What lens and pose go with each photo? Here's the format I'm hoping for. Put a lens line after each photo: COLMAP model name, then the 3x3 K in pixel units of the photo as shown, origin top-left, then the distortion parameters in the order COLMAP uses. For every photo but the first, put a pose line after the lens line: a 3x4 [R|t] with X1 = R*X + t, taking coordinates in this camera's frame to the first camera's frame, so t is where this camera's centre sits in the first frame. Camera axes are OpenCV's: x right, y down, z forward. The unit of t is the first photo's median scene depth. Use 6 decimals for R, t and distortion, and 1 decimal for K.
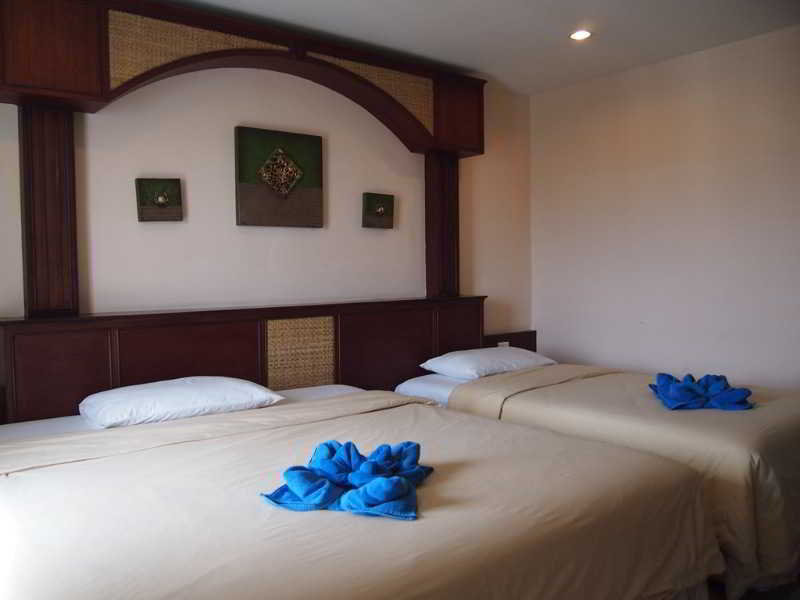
lens RADIAL K [[666.2, 0, 400.0], [0, 666.2, 300.0], [0, 0, 1]] dist [-0.122217, 0.005733]
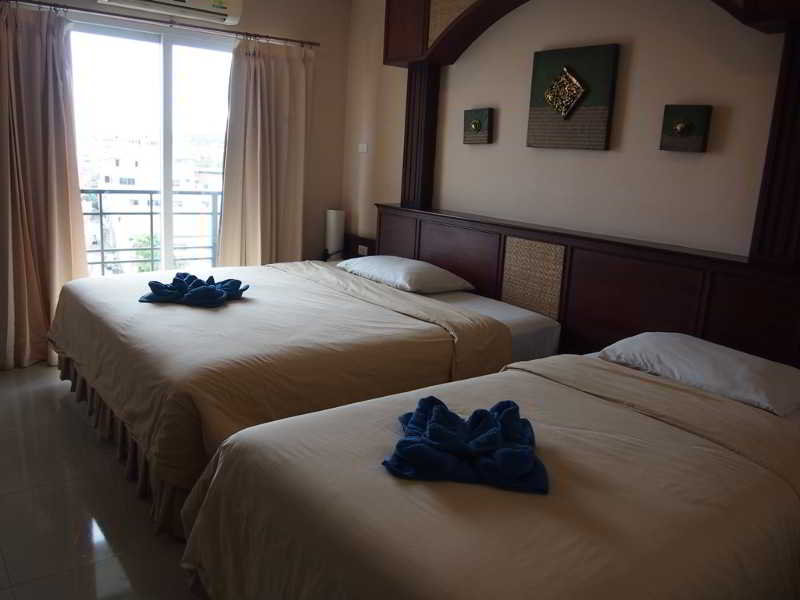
lens RADIAL K [[644.1, 0, 385.2], [0, 644.1, 297.9], [0, 0, 1]] dist [-0.052984, 0.013059]
pose [[-0.051849, 0.208994, -0.976541, 0.807386], [-0.124580, 0.968865, 0.213965, -0.066600], [0.990854, 0.132752, -0.024198, 0.788951]]
